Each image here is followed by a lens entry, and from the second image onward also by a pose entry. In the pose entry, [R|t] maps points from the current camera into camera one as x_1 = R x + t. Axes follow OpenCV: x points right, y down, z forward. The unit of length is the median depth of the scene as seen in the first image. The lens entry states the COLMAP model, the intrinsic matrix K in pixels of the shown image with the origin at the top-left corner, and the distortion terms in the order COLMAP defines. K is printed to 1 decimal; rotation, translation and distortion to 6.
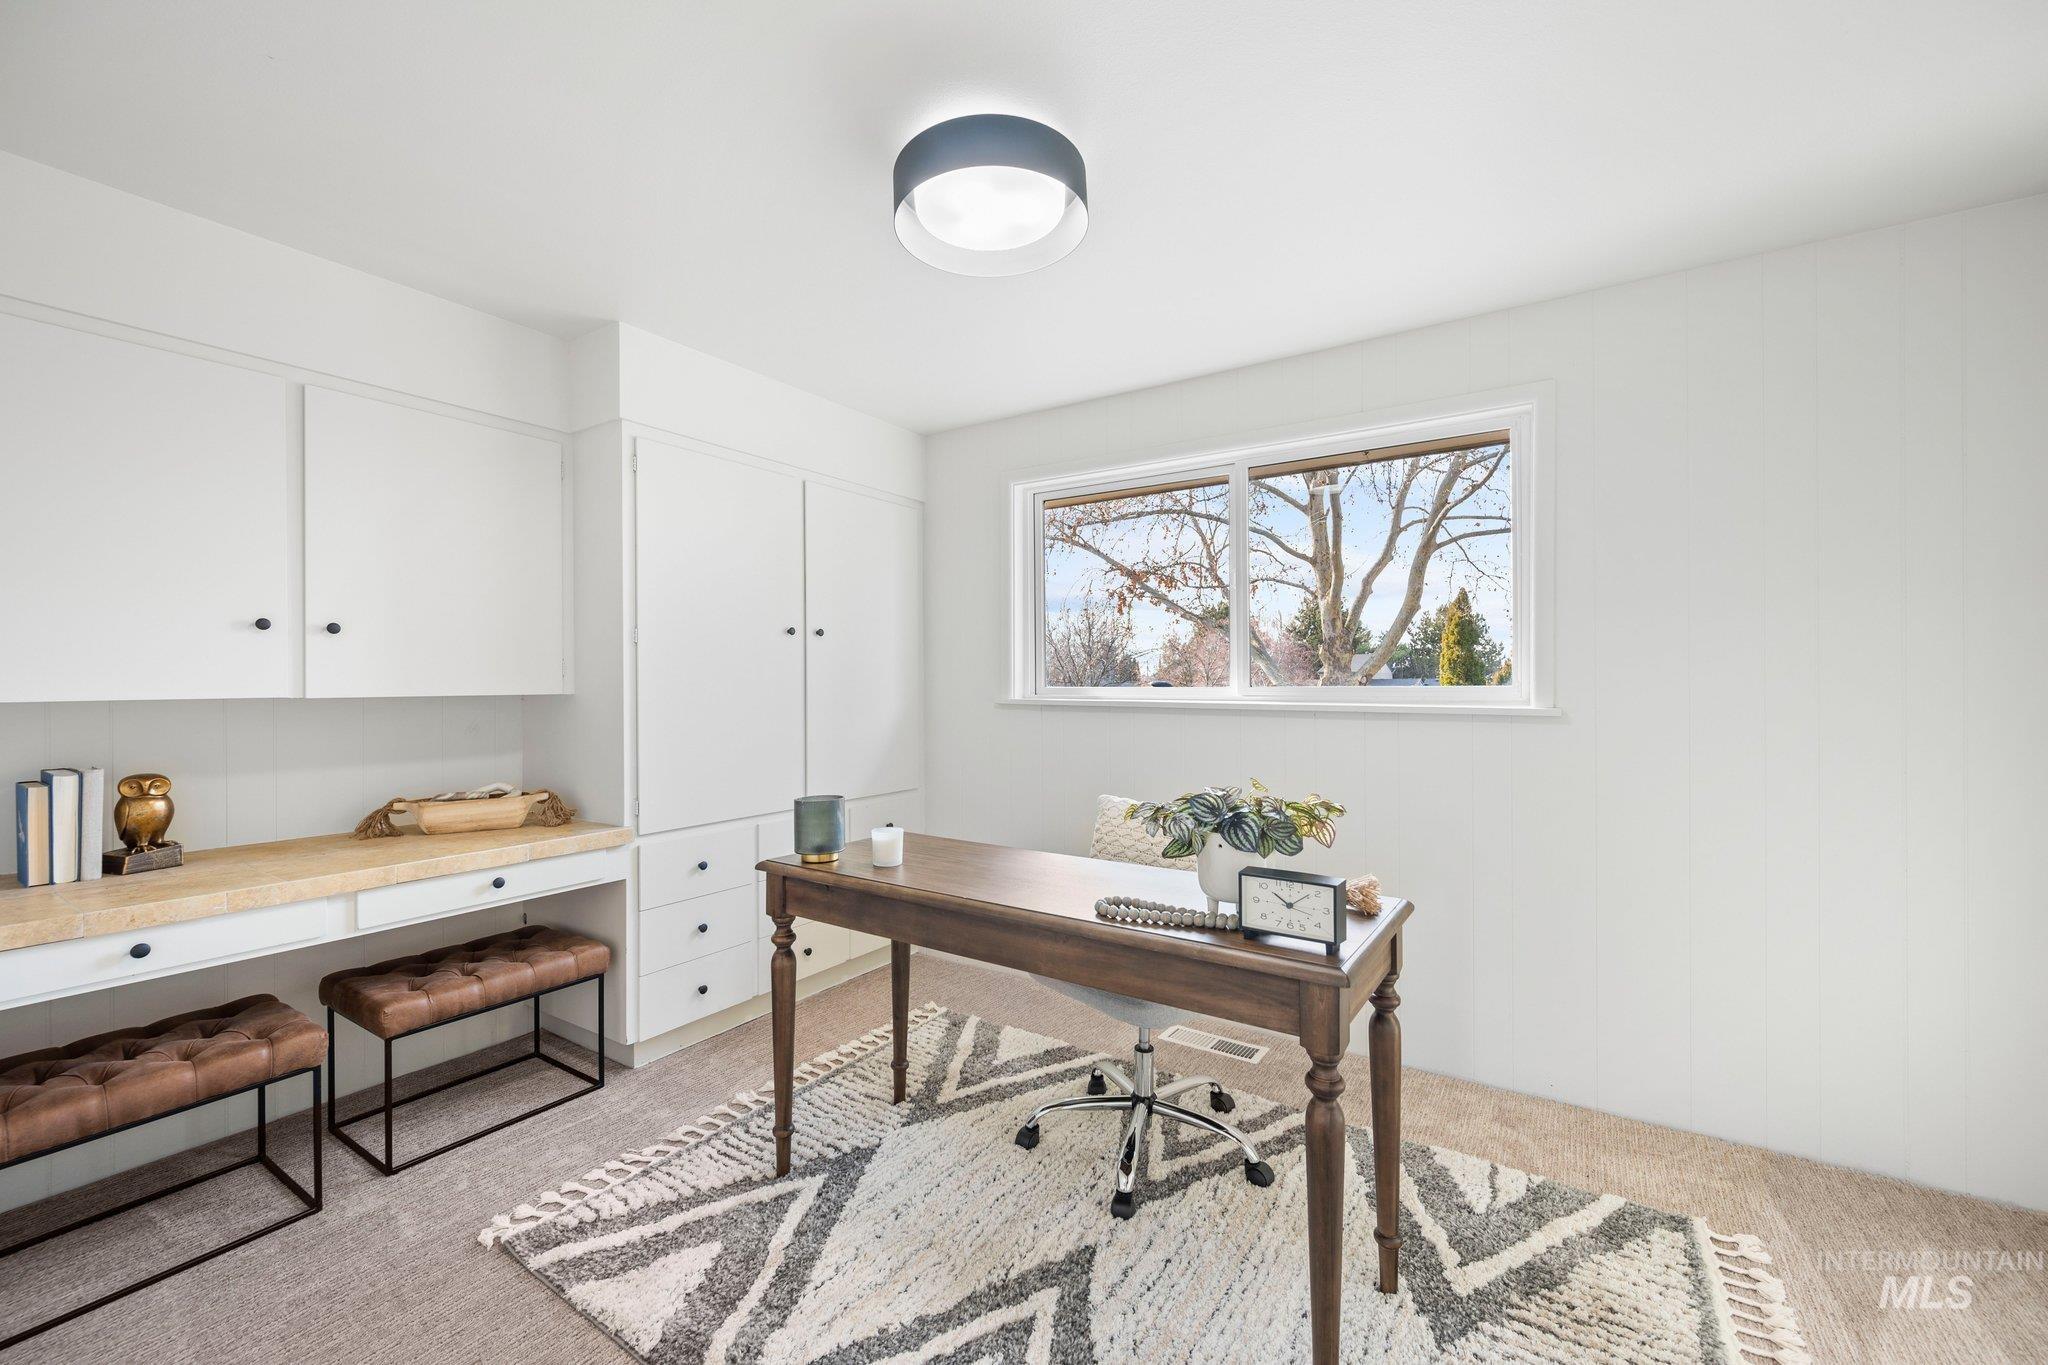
lens RADIAL K [[821.4, 0, 1064.4], [0, 821.4, 680.0], [0, 0, 1]] dist [0.004520, -0.001010]
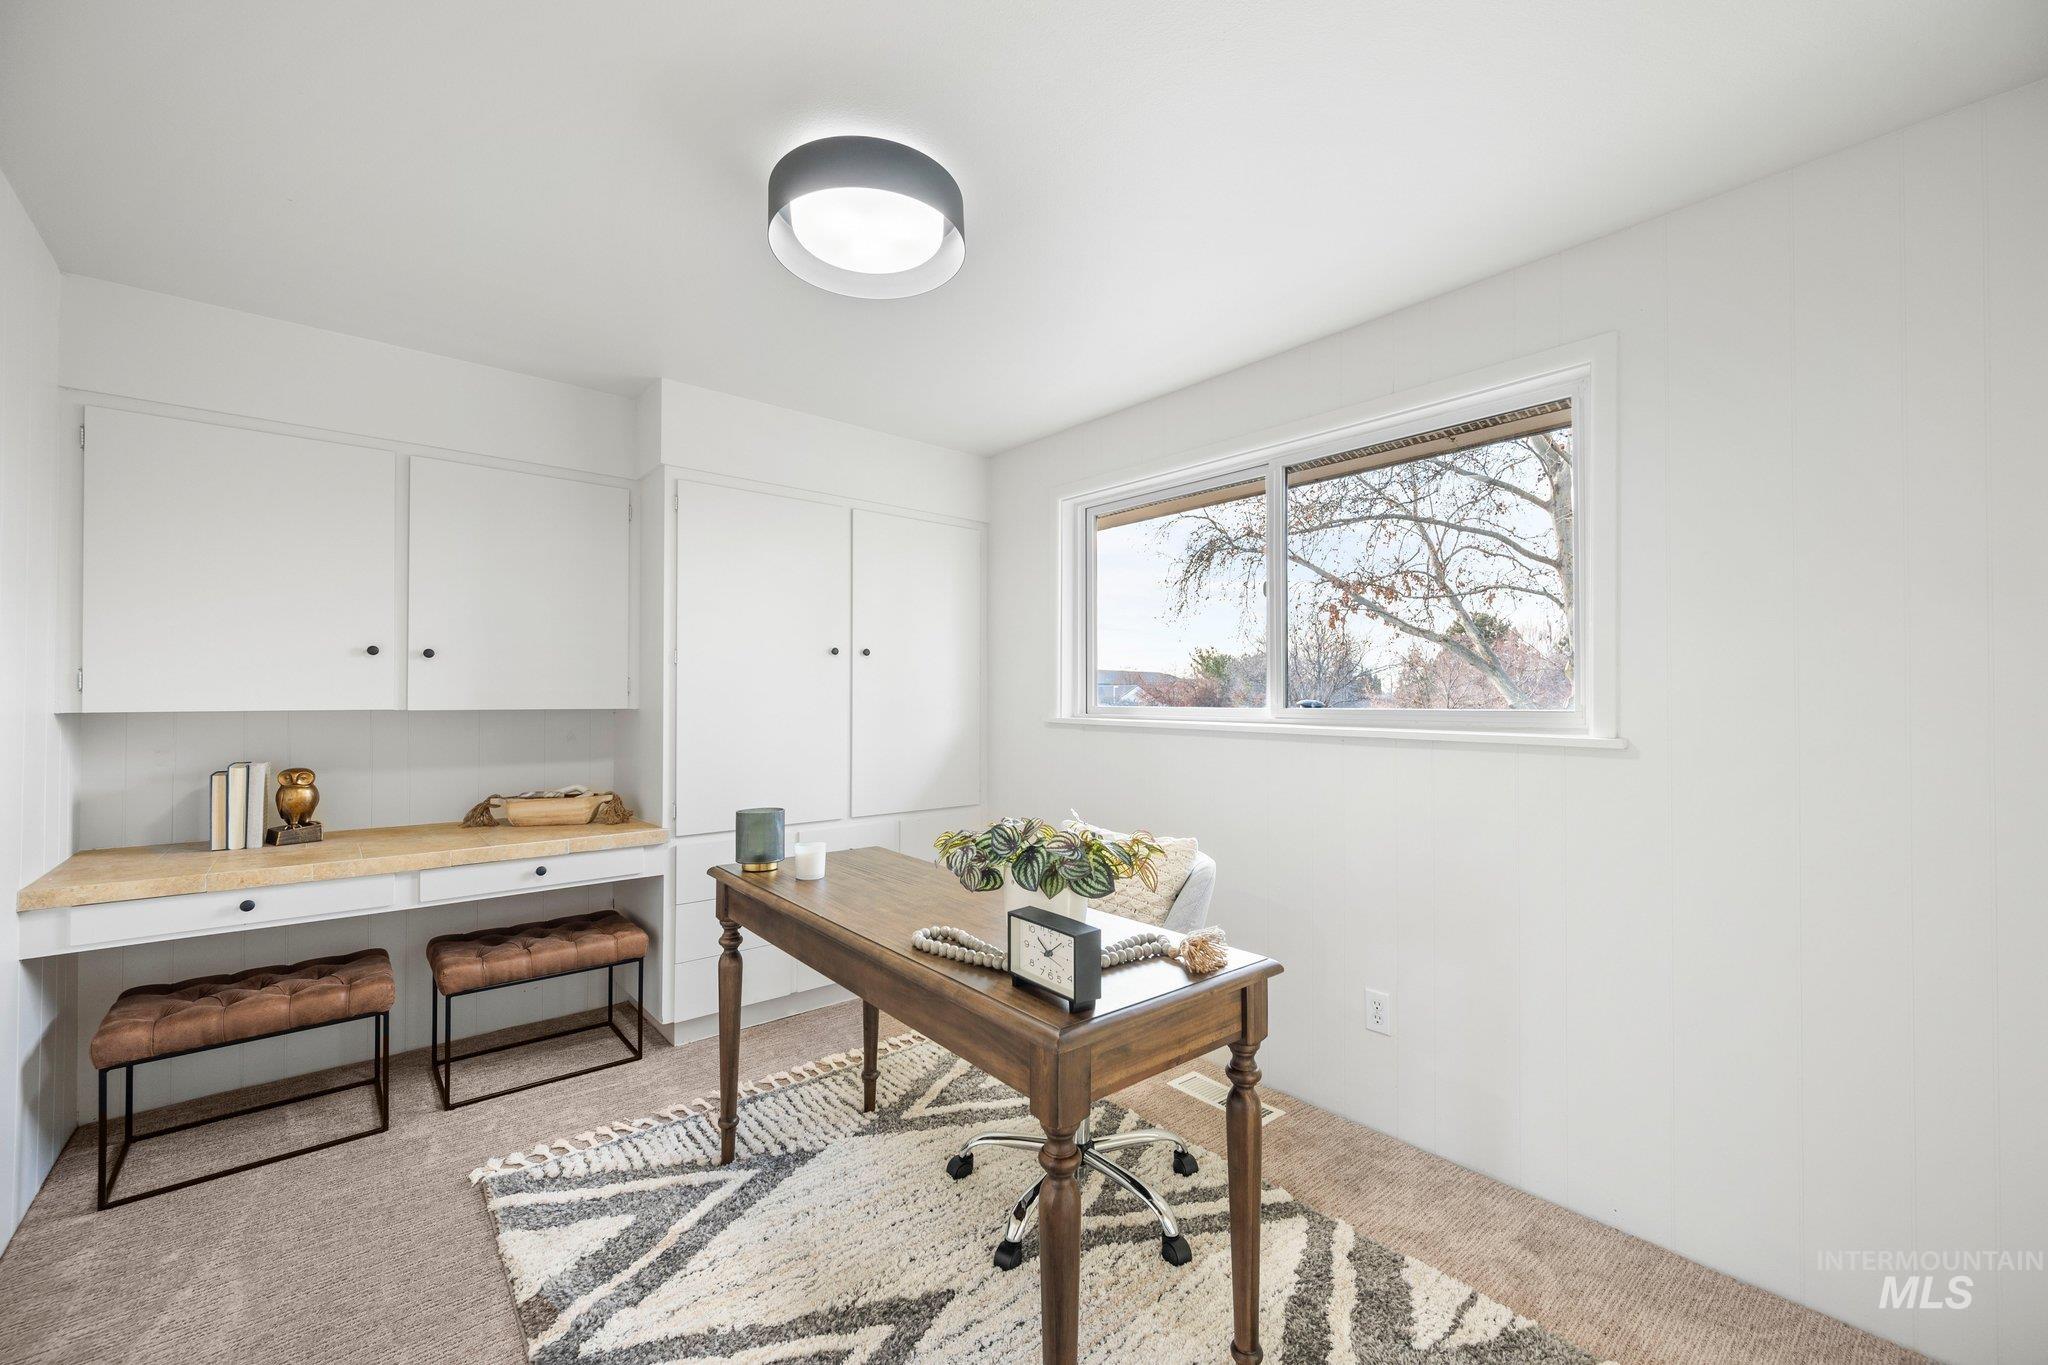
lens RADIAL K [[821.4, 0, 1043.2], [0, 821.4, 689.3], [0, 0, 1]] dist [0.004520, -0.001010]
pose [[0.960277, 0.003745, -0.279023, 0.344489], [-0.006447, 0.999941, -0.008765, -0.004812], [0.278974, 0.010215, 0.960244, 0.086854]]
